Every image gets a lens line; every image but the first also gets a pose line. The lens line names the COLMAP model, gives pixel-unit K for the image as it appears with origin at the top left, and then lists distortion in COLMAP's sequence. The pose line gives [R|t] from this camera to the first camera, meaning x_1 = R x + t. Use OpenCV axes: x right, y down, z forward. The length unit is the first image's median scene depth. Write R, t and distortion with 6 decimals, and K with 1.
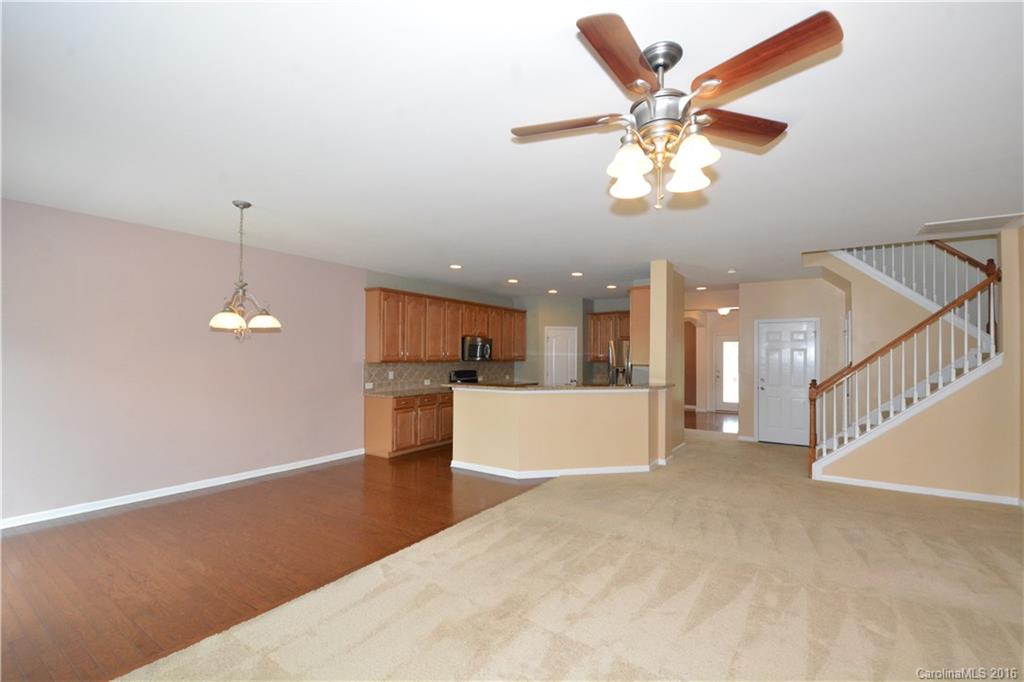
lens RADIAL K [[444.2, 0, 514.2], [0, 444.2, 350.4], [0, 0, 1]] dist [0.009682, -0.017734]
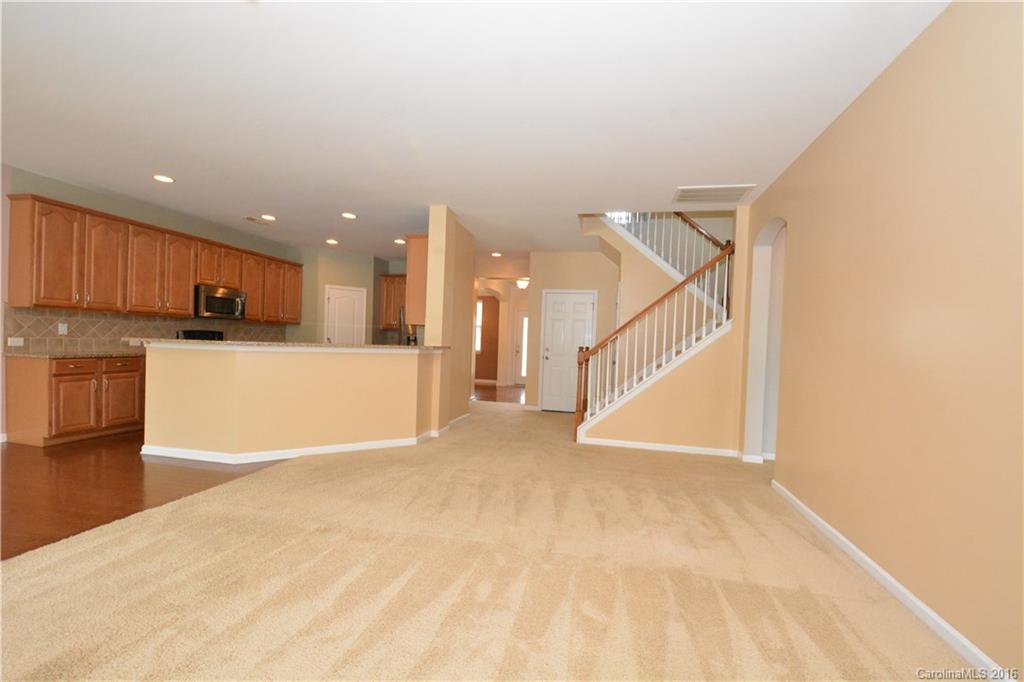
lens RADIAL K [[444.2, 0, 514.2], [0, 444.2, 350.4], [0, 0, 1]] dist [0.009682, -0.017734]
pose [[0.927935, 0.021939, 0.372096, 0.144561], [-0.036349, 0.998834, 0.031756, 0.049661], [-0.370966, -0.042993, 0.927651, 0.119640]]
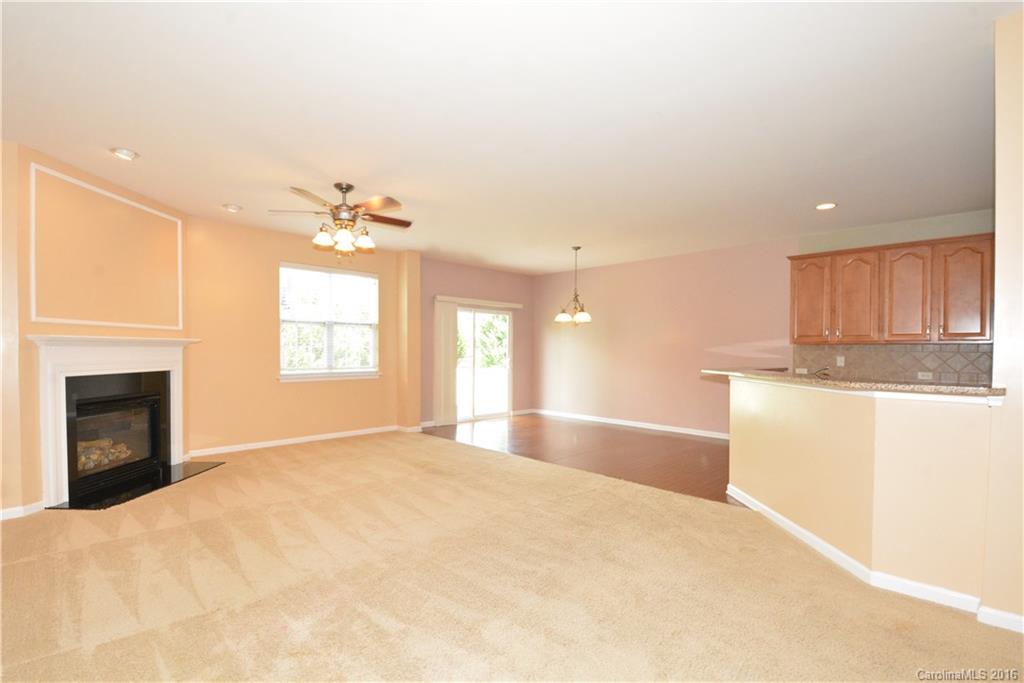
lens RADIAL K [[465.3, 0, 509.4], [0, 465.3, 356.7], [0, 0, 1]] dist [0.002798, -0.017691]
pose [[-0.195588, 0.007836, -0.980655, 0.751707], [0.005733, 0.999960, 0.006847, 0.046038], [0.980669, -0.004283, -0.195626, 0.698190]]
